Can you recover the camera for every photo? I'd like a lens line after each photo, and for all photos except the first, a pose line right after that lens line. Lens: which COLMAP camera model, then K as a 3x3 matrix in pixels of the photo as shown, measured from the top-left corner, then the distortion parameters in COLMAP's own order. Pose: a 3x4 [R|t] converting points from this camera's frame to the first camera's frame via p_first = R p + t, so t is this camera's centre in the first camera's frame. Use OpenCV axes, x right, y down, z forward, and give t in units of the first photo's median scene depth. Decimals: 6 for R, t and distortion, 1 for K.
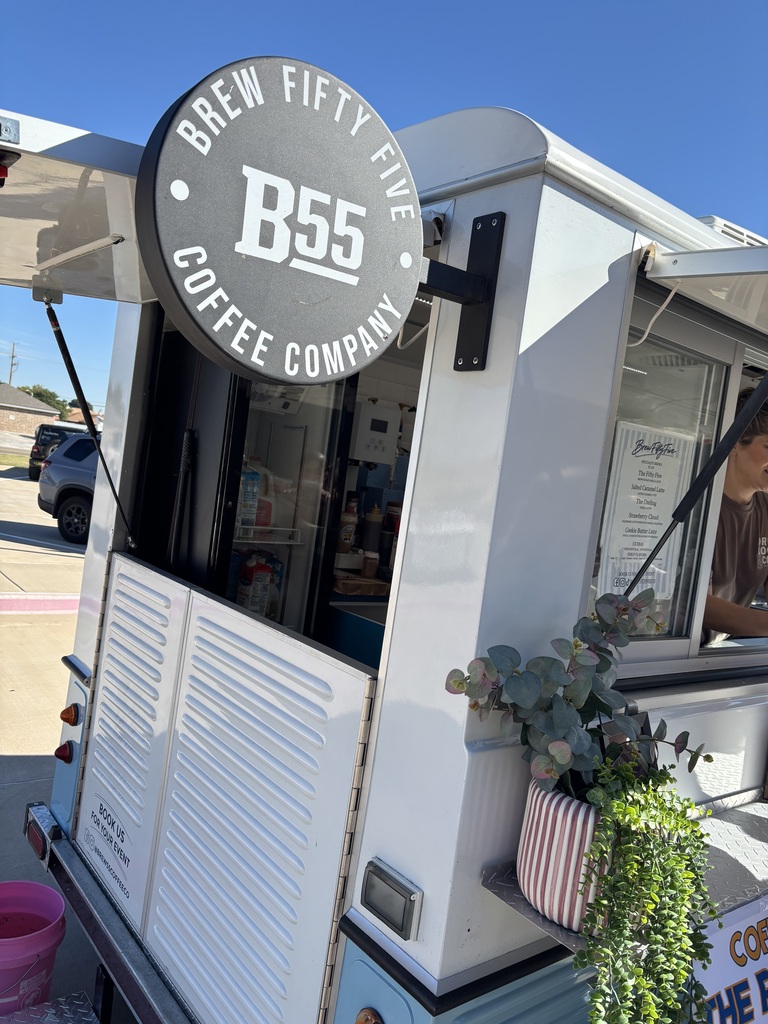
lens RADIAL K [[830.3, 0, 384.0], [0, 830.3, 512.0], [0, 0, 1]] dist [0.007030, -0.006147]
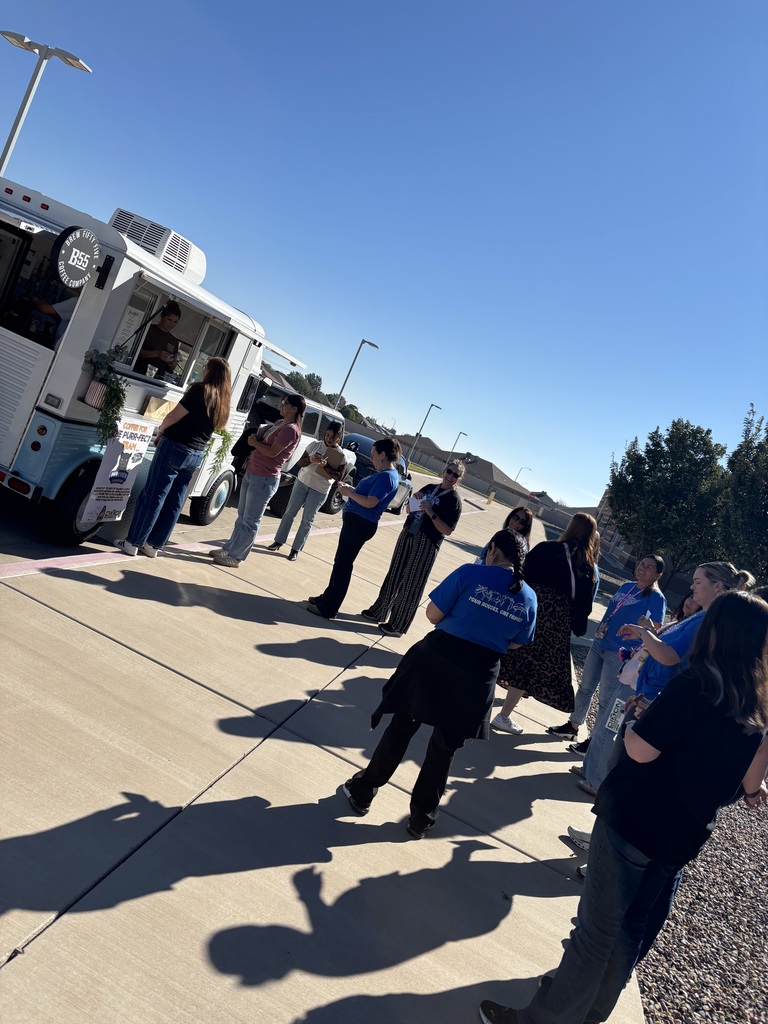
lens RADIAL K [[830.3, 0, 384.0], [0, 830.3, 512.0], [0, 0, 1]] dist [0.007030, -0.006147]
pose [[0.774271, 0.128726, 0.619624, -1.438949], [-0.265806, 0.954694, 0.133811, -0.031310], [-0.574326, -0.268306, 0.773409, -3.983255]]
